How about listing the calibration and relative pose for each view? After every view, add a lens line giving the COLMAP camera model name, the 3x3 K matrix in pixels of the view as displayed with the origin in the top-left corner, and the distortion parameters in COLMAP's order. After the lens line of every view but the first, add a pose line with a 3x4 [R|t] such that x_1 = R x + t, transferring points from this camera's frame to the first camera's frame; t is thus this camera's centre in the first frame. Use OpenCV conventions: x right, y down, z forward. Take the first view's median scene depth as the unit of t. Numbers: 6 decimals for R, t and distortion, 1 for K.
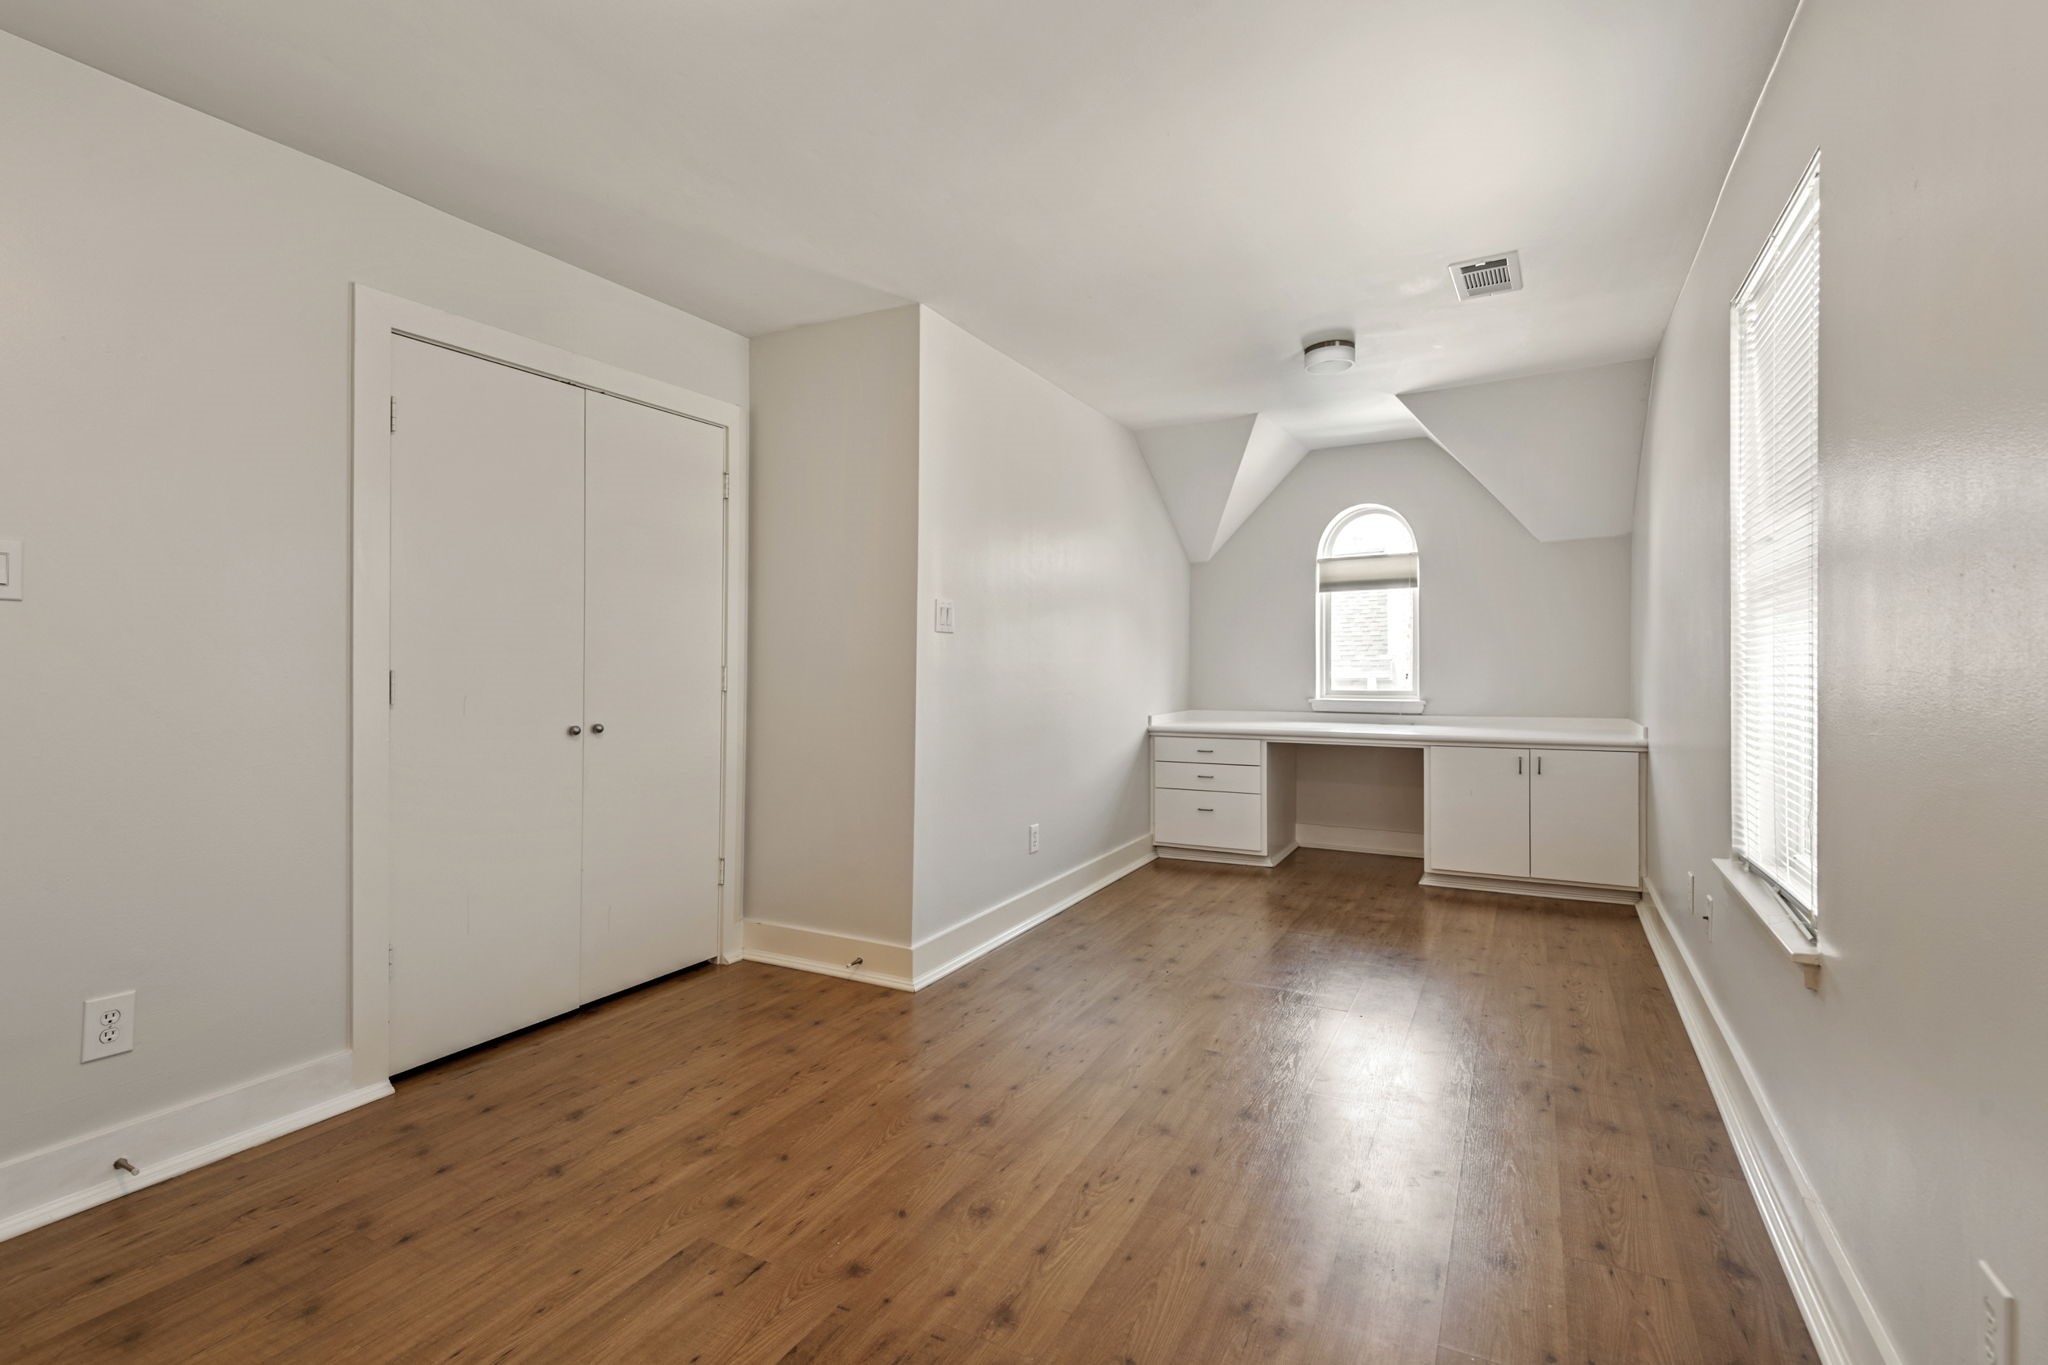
lens RADIAL K [[961.4, 0, 1021.5], [0, 961.4, 672.9], [0, 0, 1]] dist [0.031660, -0.024469]
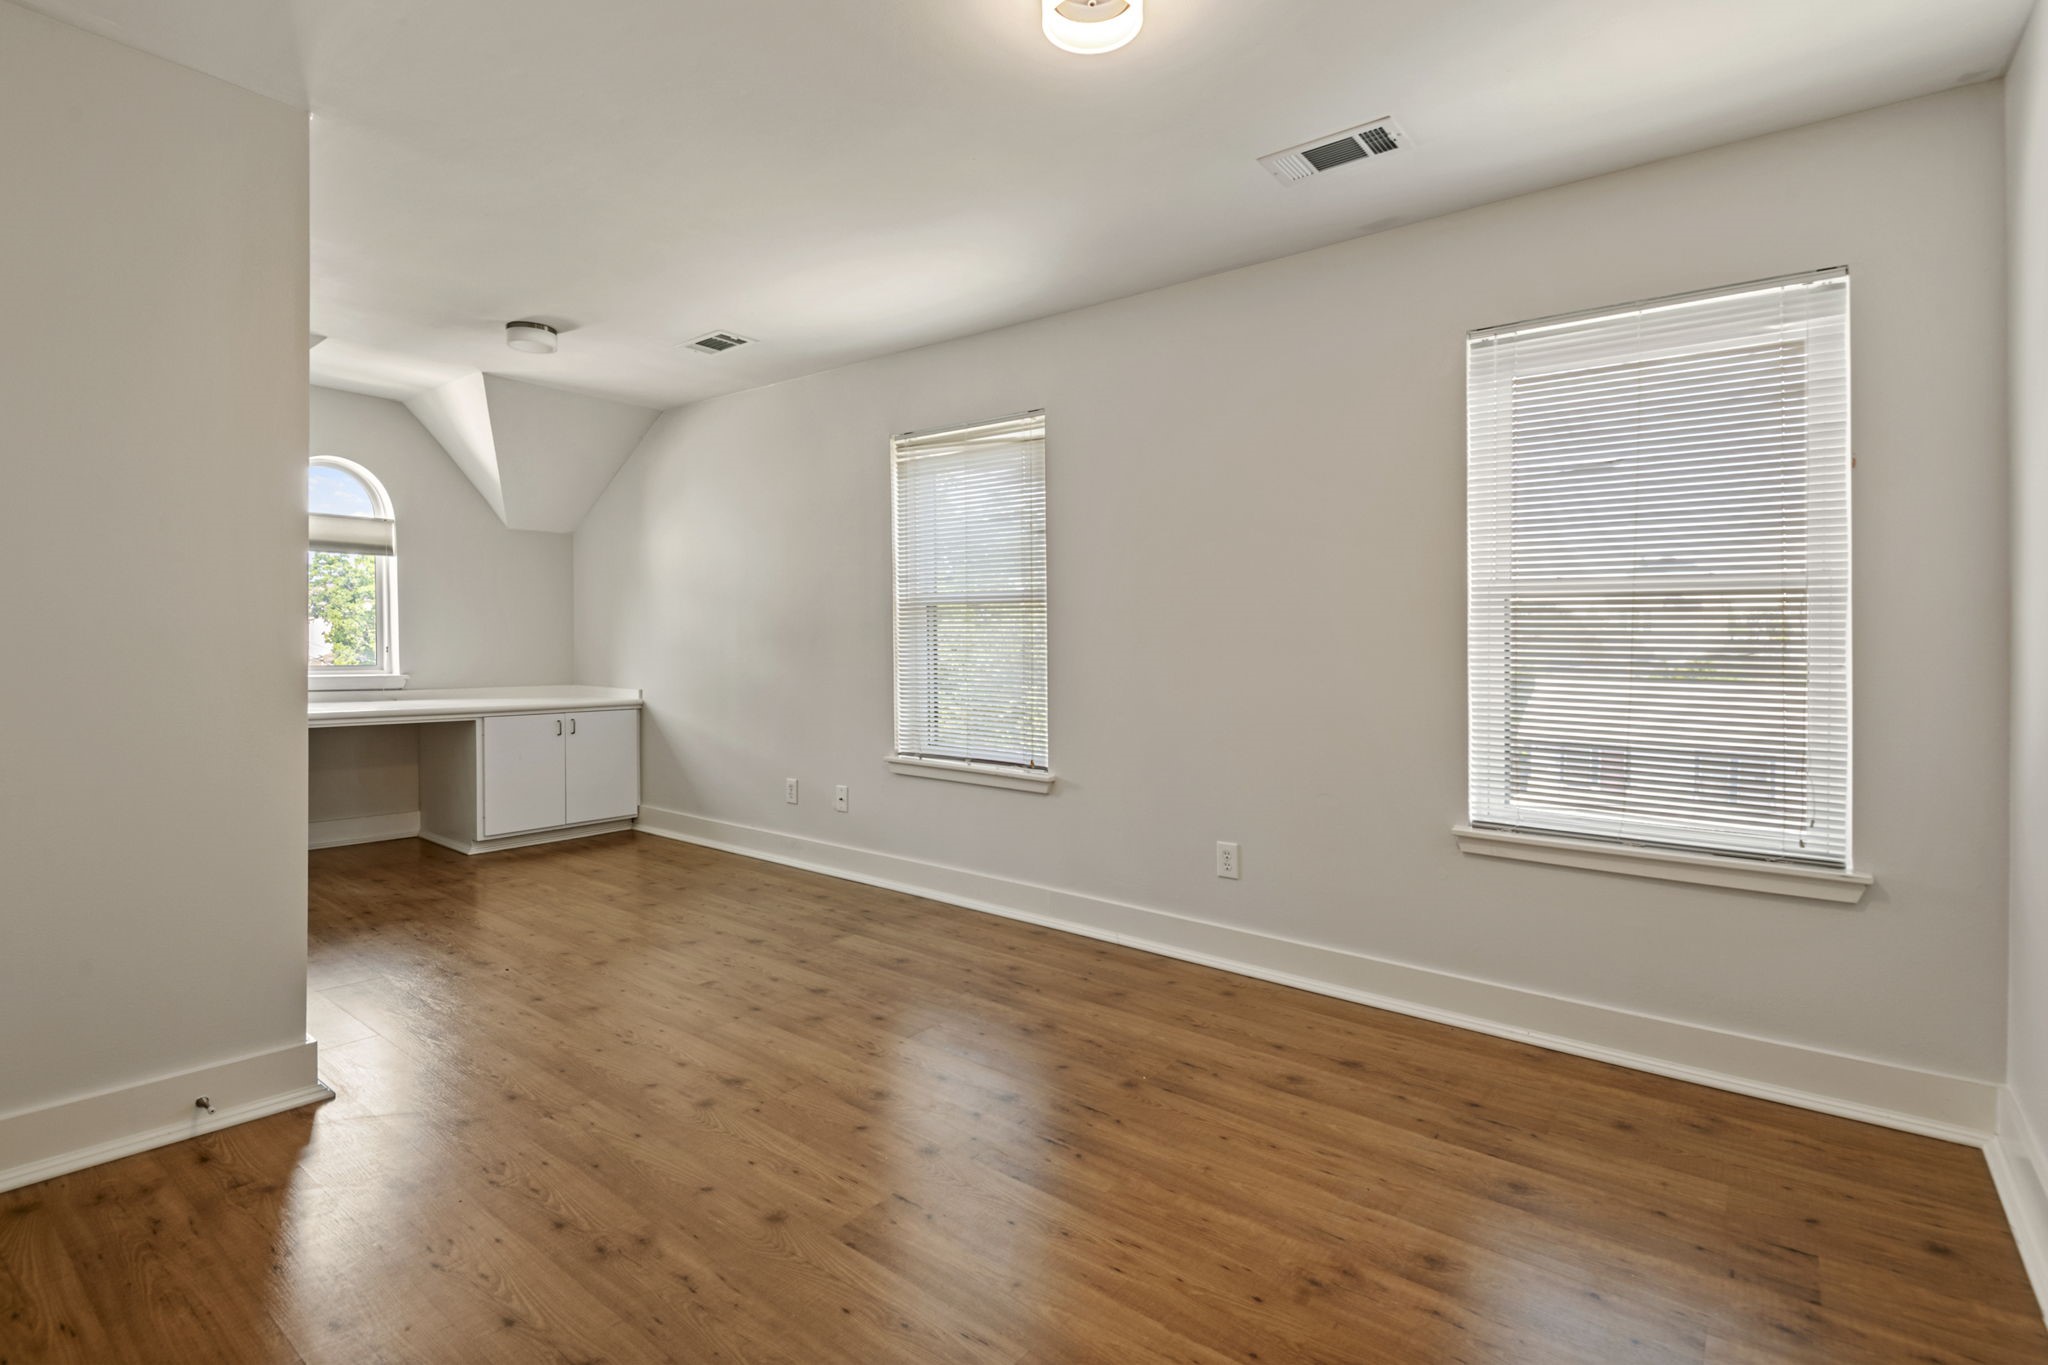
lens RADIAL K [[968.2, 0, 1023.5], [0, 968.2, 632.7], [0, 0, 1]] dist [0.027095, -0.016924]
pose [[0.172872, 0.015892, 0.984816, -0.531942], [-0.001655, 0.999873, -0.015845, 0.001265], [-0.984943, 0.001109, 0.172876, 0.272399]]
